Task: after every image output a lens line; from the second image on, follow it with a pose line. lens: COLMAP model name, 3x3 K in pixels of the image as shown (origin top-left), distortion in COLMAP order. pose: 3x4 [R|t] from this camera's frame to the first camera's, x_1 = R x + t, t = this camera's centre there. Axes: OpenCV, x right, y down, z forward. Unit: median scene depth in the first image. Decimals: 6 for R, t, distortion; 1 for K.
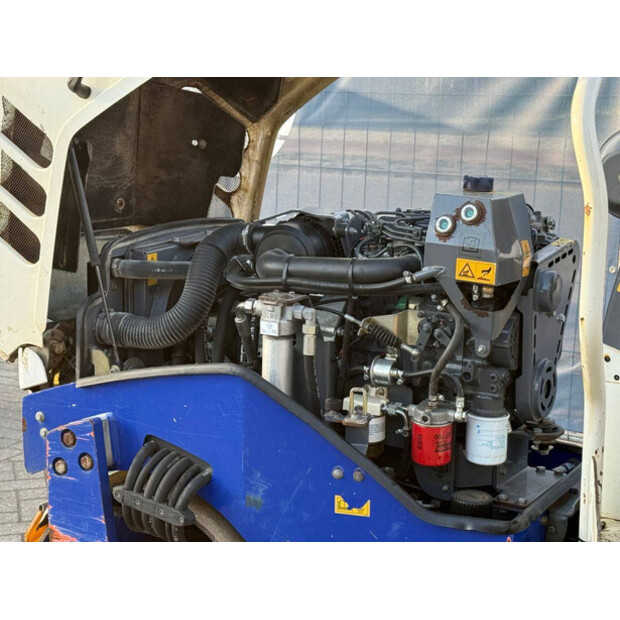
lens RADIAL K [[1242.9, 0, 321.4], [0, 1242.9, 310.8], [0, 0, 1]] dist [0.089090, 0.146666]
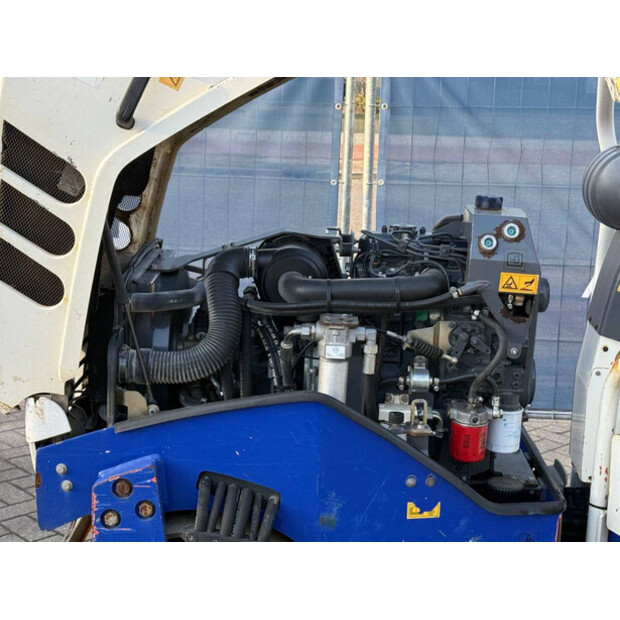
lens RADIAL K [[1108.4, 0, 318.1], [0, 1108.4, 308.7], [0, 0, 1]] dist [0.050263, 0.161927]
pose [[0.879674, -0.085408, 0.467845, -0.475927], [0.070240, 0.996286, 0.049809, -0.067645], [-0.470361, -0.010955, 0.882406, 0.198977]]
